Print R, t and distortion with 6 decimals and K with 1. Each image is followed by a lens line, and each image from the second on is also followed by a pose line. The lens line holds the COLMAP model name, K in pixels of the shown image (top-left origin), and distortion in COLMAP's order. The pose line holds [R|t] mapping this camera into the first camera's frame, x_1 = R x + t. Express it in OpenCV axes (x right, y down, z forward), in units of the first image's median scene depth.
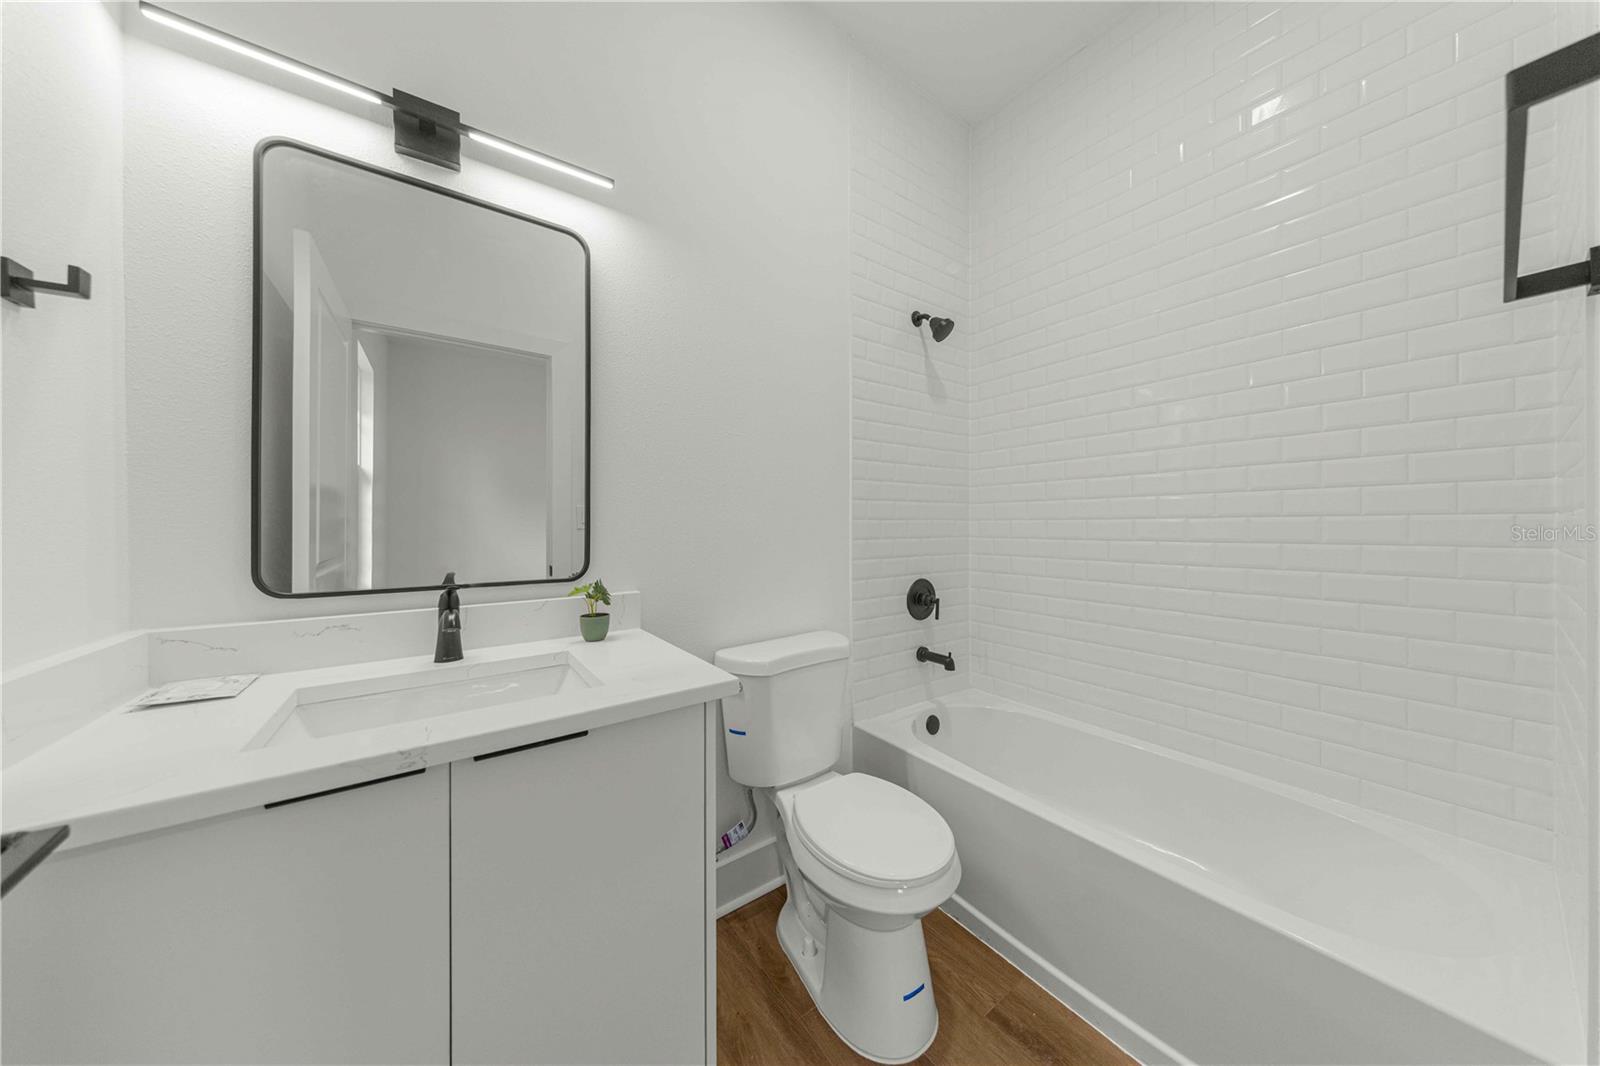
lens RADIAL K [[505.4, 0, 802.5], [0, 505.4, 525.5], [0, 0, 1]] dist [-0.000400, -0.000010]
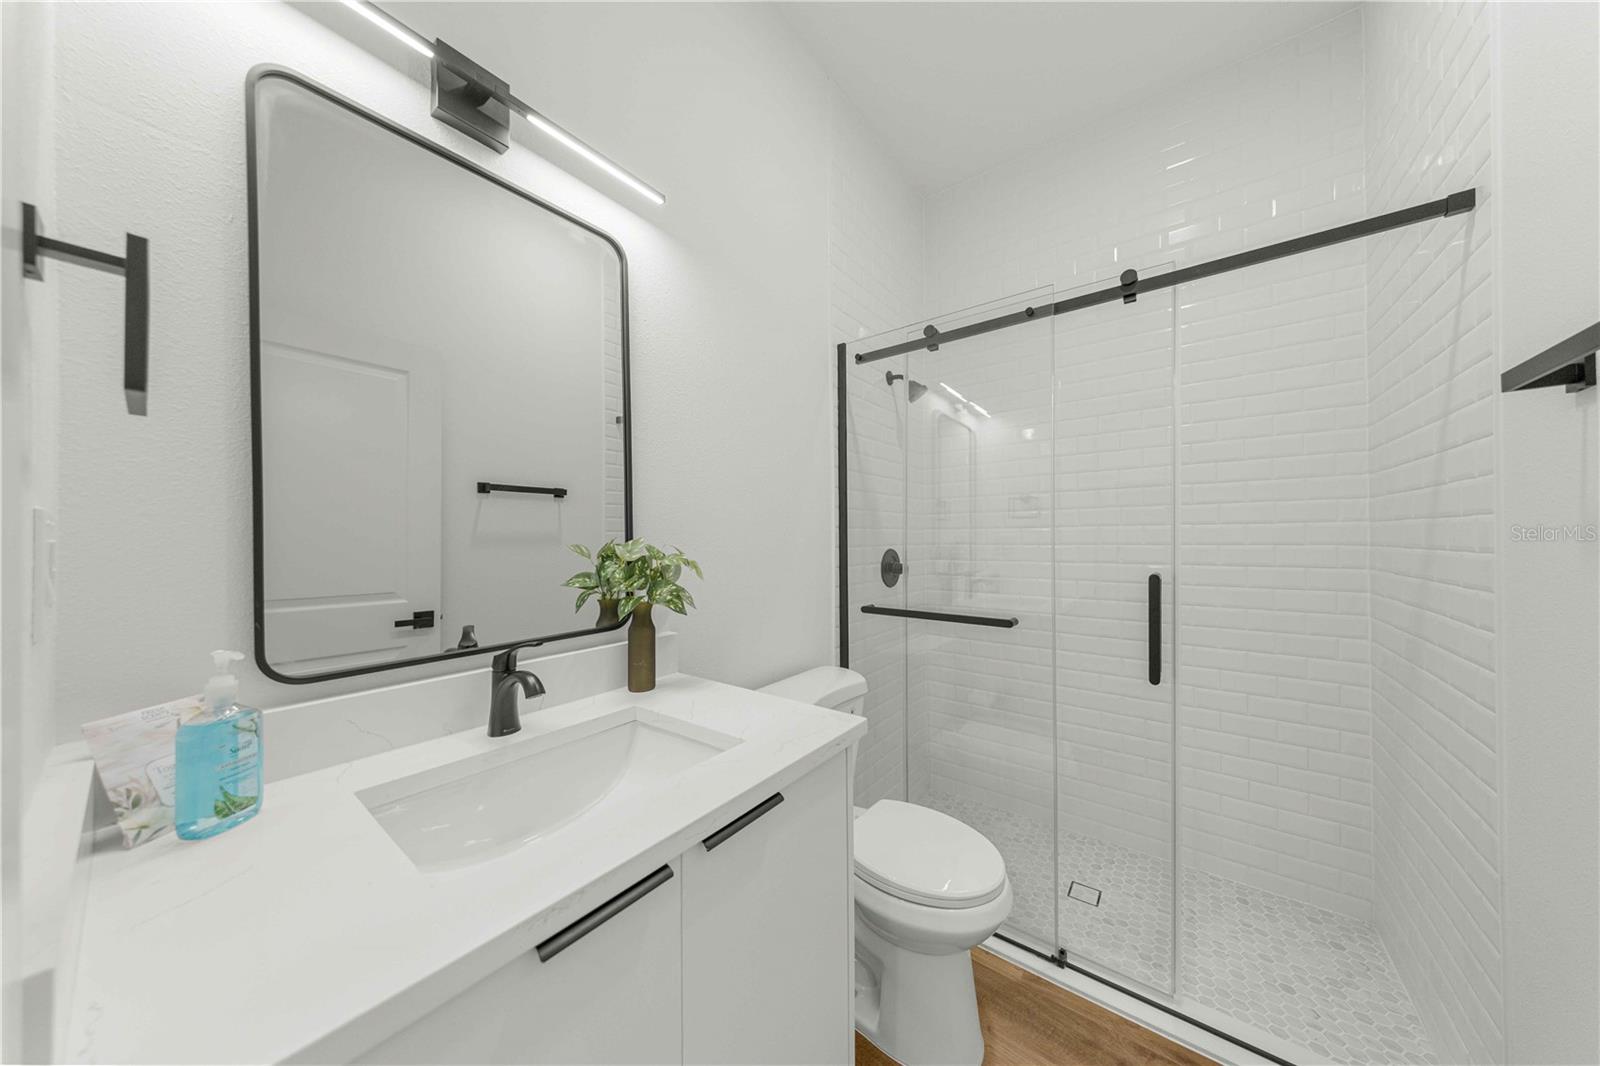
lens RADIAL K [[509.7, 0, 797.1], [0, 509.7, 541.7], [0, 0, 1]] dist [0.026079, 0.000001]
pose [[0.959185, 0.009621, 0.282616, -0.466128], [-0.009604, 0.999953, -0.001445, -0.059253], [-0.282617, -0.001328, 0.959232, 0.025675]]
